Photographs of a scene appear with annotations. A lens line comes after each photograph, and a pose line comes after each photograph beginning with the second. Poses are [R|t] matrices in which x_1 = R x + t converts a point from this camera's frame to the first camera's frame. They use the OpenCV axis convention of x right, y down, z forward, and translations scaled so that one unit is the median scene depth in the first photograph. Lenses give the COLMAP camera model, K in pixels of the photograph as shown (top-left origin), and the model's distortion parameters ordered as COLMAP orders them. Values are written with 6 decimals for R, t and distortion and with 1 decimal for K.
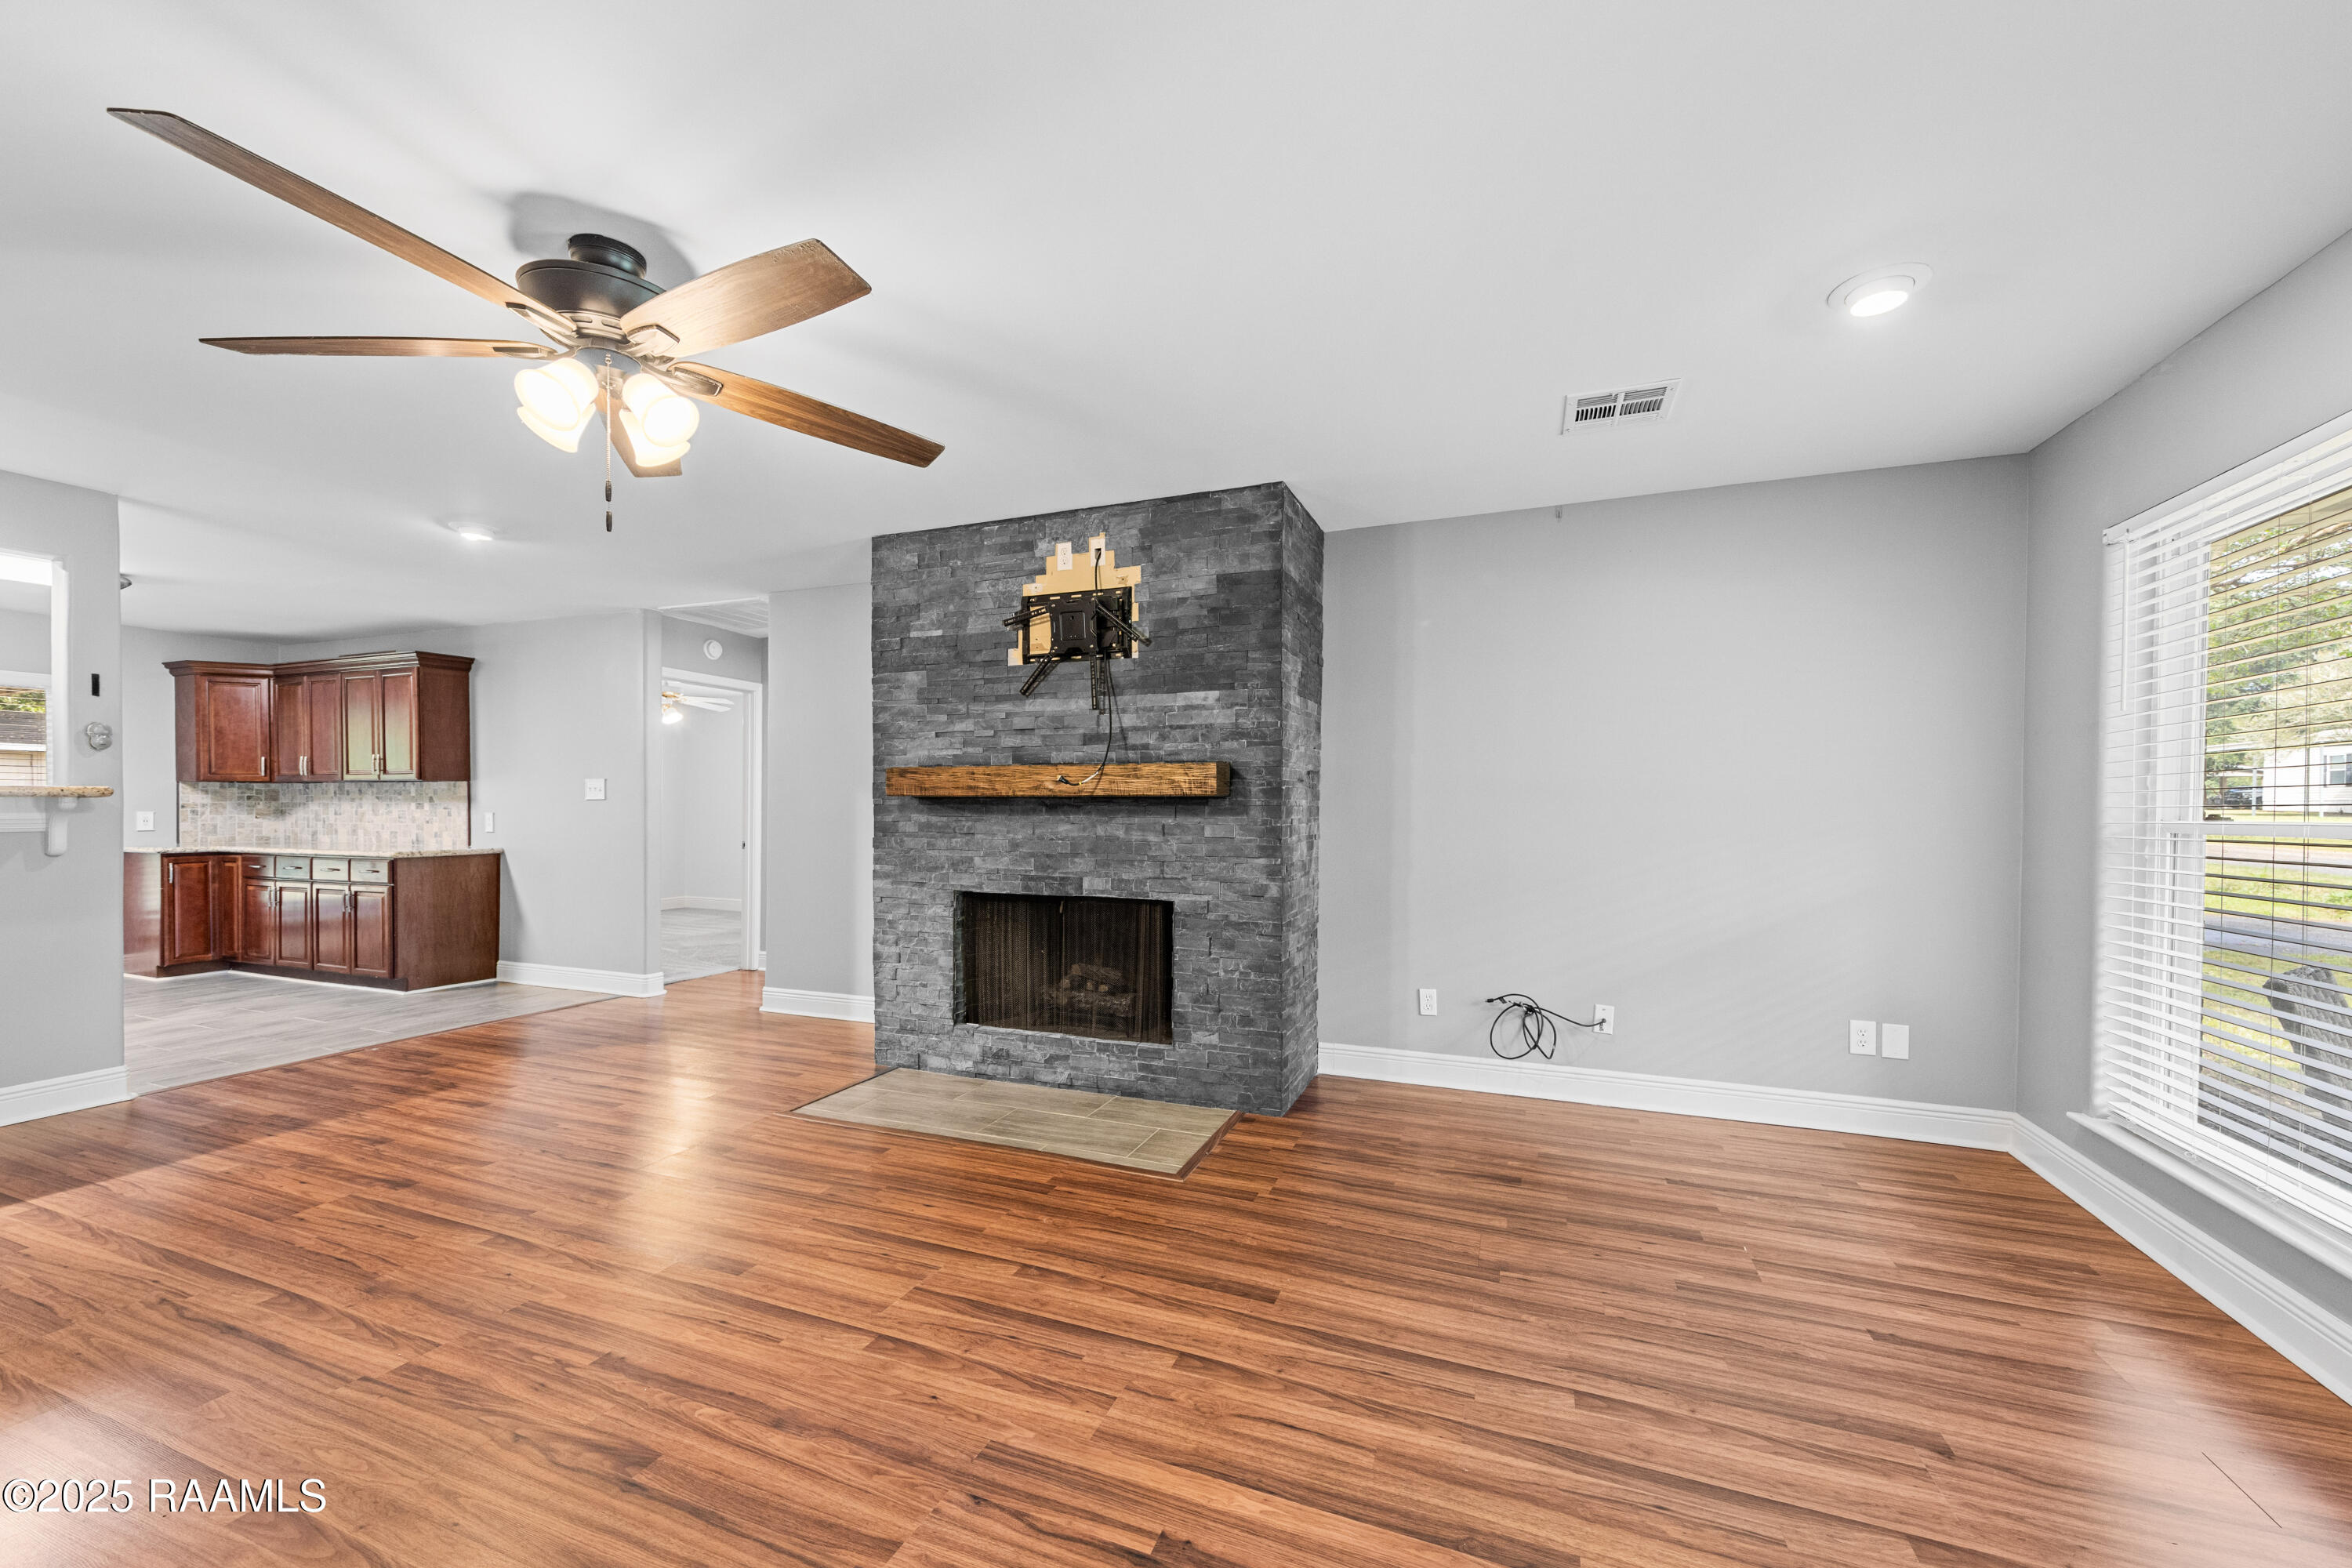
lens RADIAL K [[882.5, 0, 1157.0], [0, 882.5, 807.2], [0, 0, 1]] dist [0.006565, -0.001145]
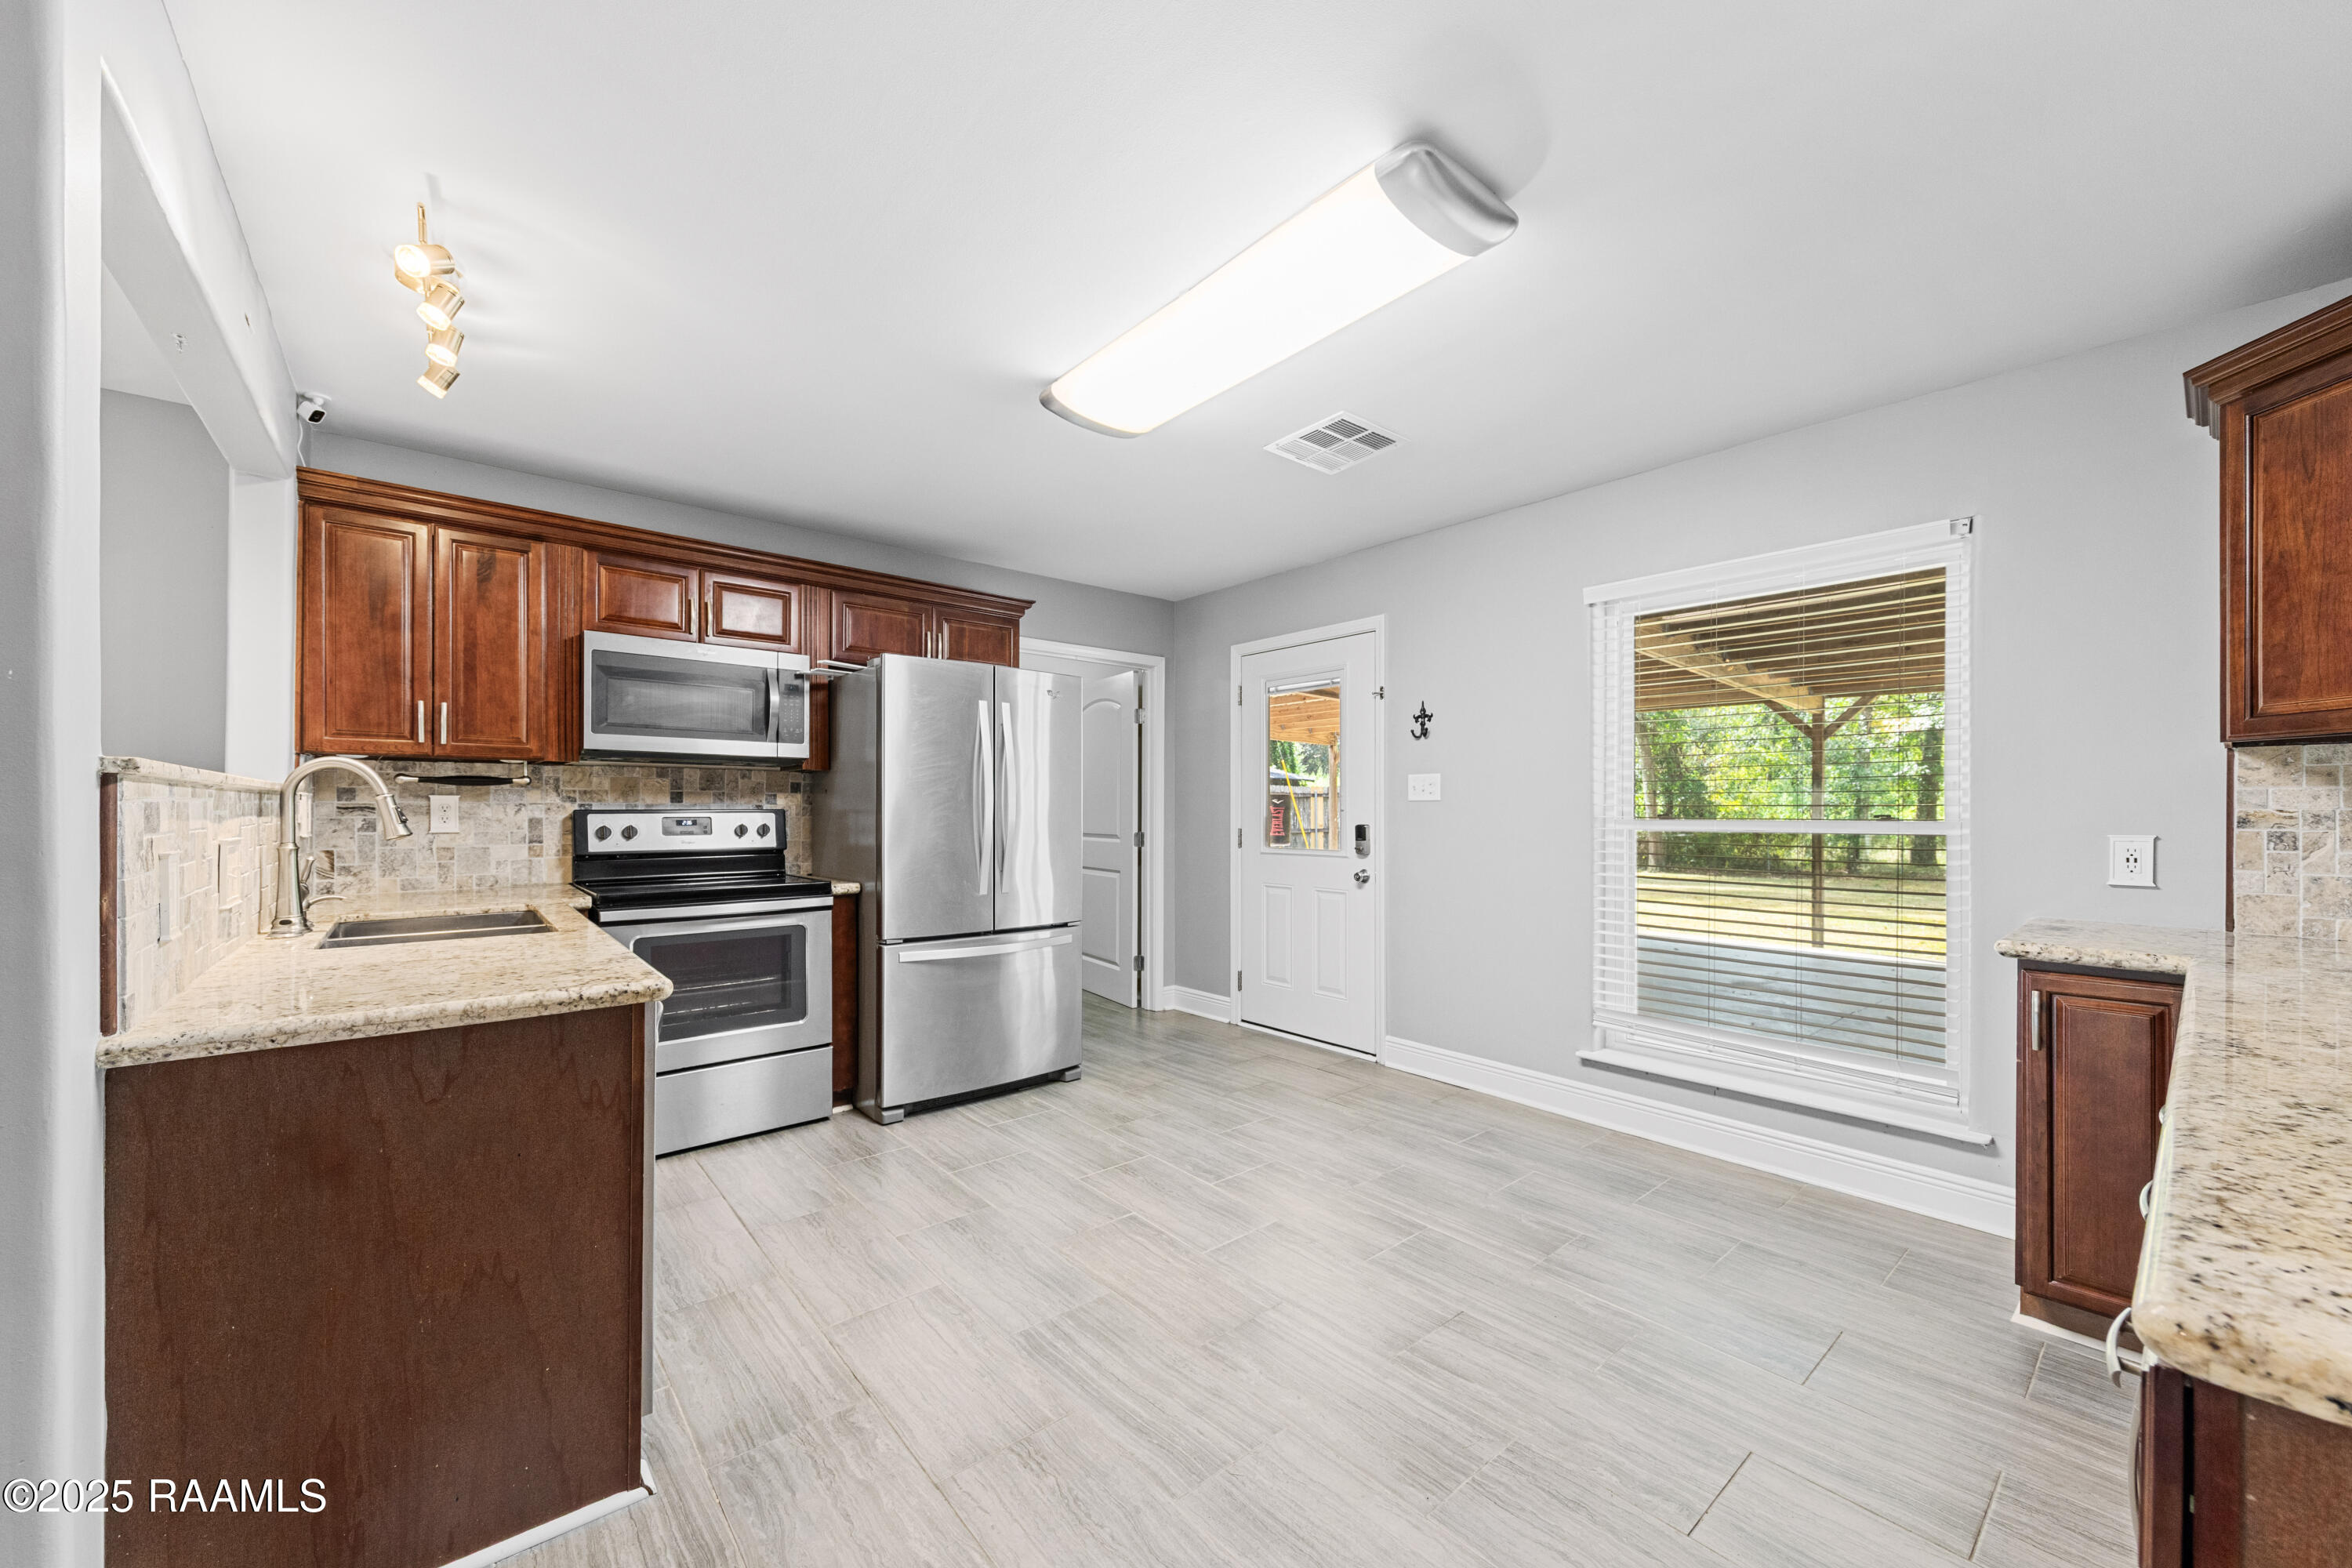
lens RADIAL K [[882.5, 0, 1173.7], [0, 882.5, 808.8], [0, 0, 1]] dist [0.006565, -0.001145]
pose [[-0.473834, -0.002151, -0.880612, -1.050832], [-0.008847, 0.999958, 0.002318, -0.004900], [0.880570, 0.008889, -0.473833, 1.381404]]
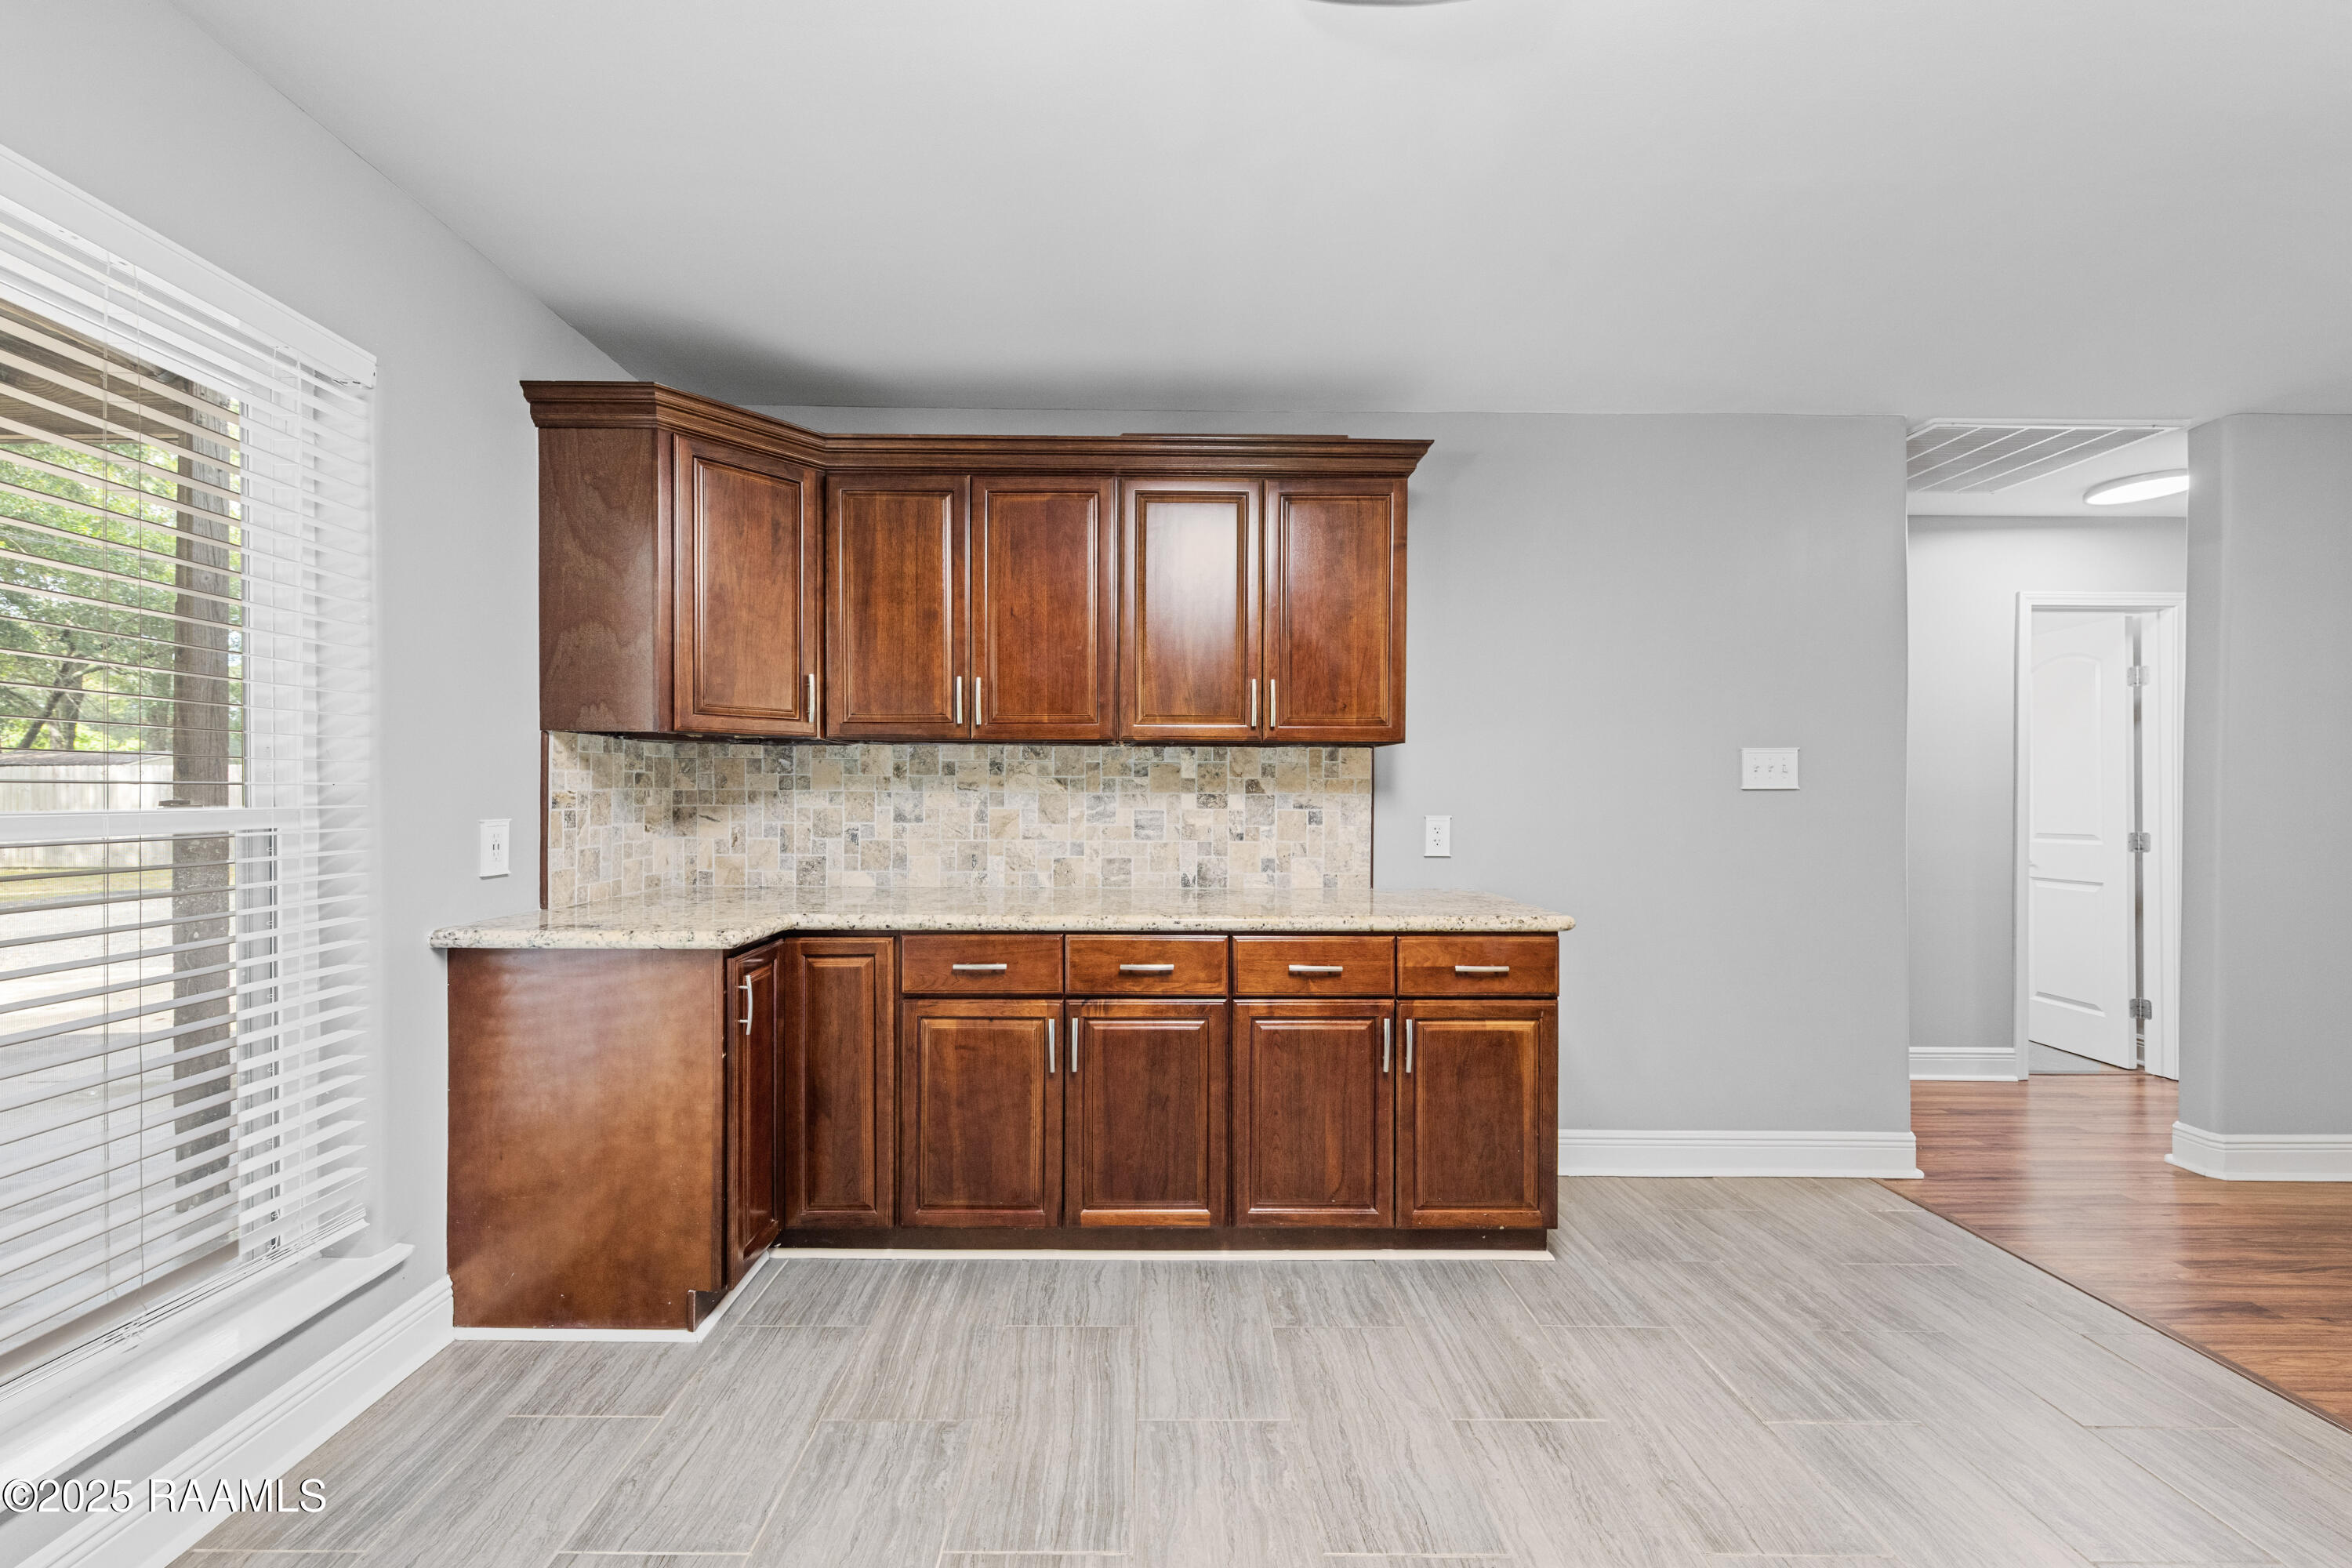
lens RADIAL K [[882.5, 0, 1160.7], [0, 882.5, 799.3], [0, 0, 1]] dist [0.006565, -0.001145]
pose [[0.928317, 0.000728, 0.371789, -1.727157], [-0.001788, 0.999995, 0.002504, -0.005500], [-0.371786, -0.002989, 0.928314, 1.006895]]
